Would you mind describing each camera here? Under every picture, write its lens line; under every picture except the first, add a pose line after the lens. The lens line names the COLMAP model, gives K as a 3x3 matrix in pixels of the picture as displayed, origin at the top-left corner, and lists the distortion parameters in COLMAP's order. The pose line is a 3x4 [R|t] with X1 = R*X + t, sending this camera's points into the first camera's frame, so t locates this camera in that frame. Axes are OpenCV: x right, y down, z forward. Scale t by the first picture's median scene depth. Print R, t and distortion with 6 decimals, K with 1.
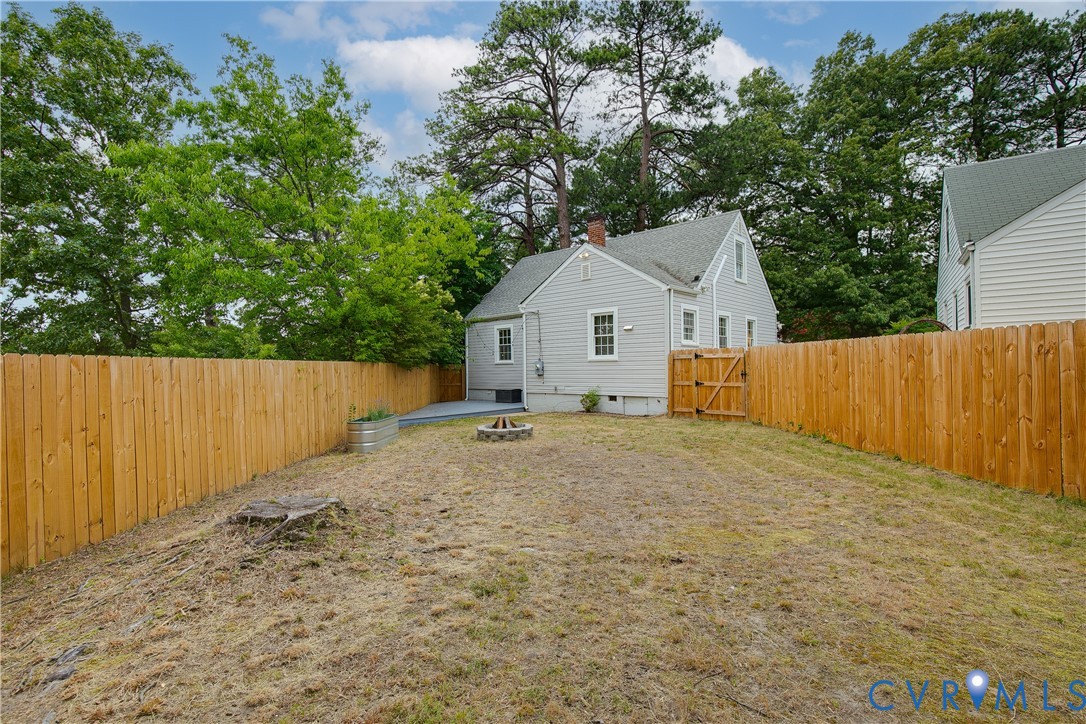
lens RADIAL K [[555.3, 0, 547.3], [0, 555.3, 349.9], [0, 0, 1]] dist [-0.024082, -0.000508]
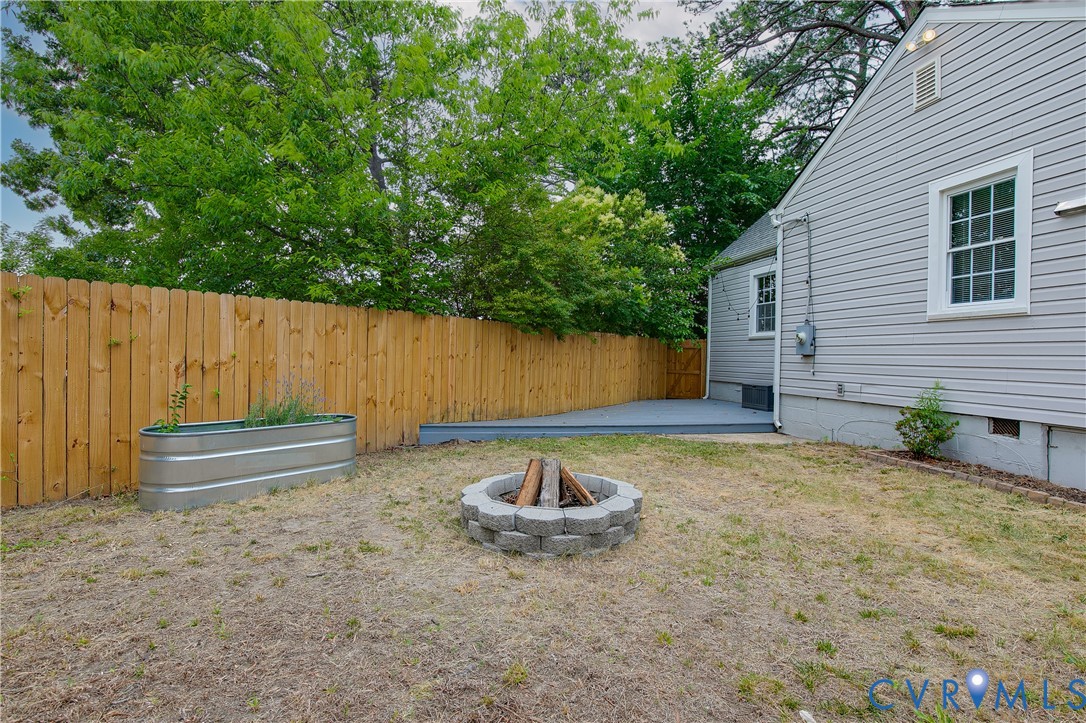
lens RADIAL K [[555.3, 0, 547.3], [0, 555.3, 349.4], [0, 0, 1]] dist [-0.024082, -0.000508]
pose [[0.821318, 0.027981, -0.569783, 0.074384], [-0.020773, 0.999601, 0.019145, 0.038583], [0.570092, -0.003888, 0.821572, 0.551453]]
